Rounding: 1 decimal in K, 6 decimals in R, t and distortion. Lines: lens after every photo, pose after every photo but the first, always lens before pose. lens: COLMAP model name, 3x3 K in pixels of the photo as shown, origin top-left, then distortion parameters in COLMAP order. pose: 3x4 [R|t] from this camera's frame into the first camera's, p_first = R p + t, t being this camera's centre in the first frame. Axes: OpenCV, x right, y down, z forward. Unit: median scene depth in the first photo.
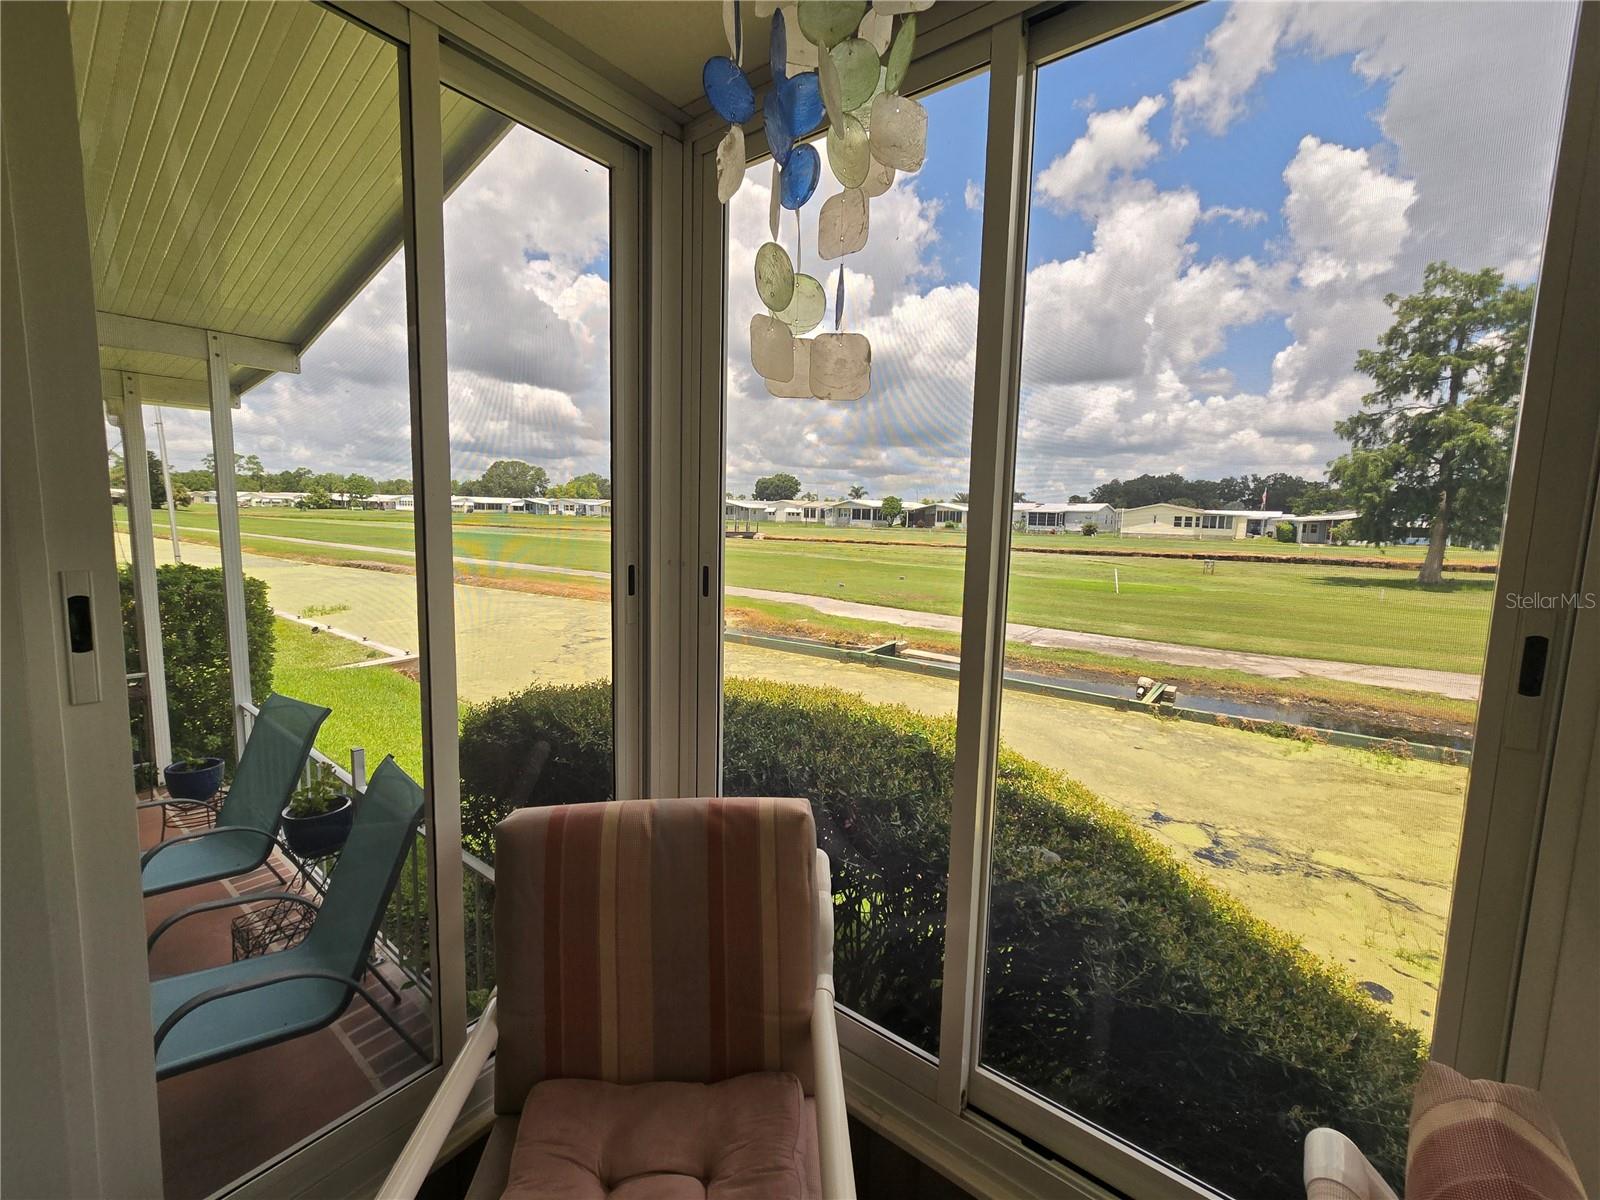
lens RADIAL K [[658.3, 0, 799.8], [0, 658.3, 576.6], [0, 0, 1]] dist [0.001837, 0.000188]
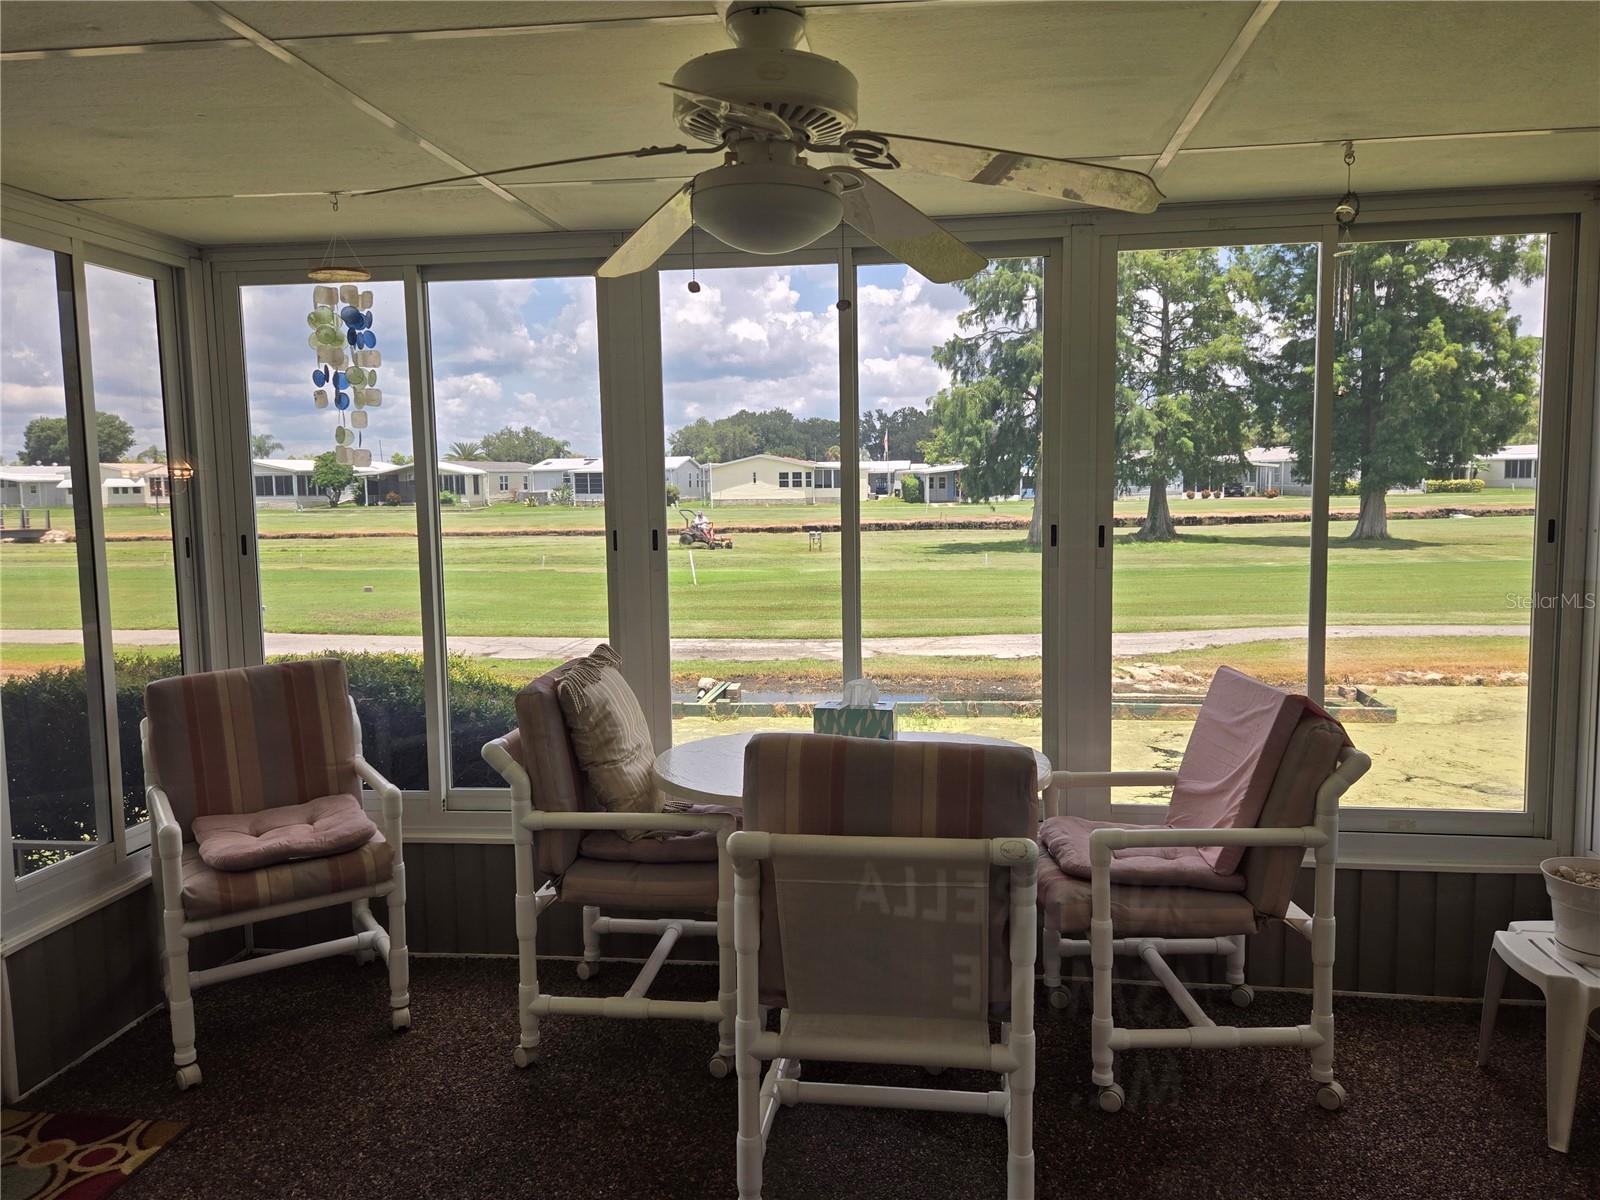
lens RADIAL K [[1136.8, 0, 826.7], [0, 1136.8, 598.2], [0, 0, 1]] dist [0.088227, -0.093070]
pose [[0.856196, -0.089403, 0.508856, -0.019913], [0.083955, 0.995899, 0.033713, 0.008465], [-0.509784, 0.013856, 0.860191, -0.109504]]
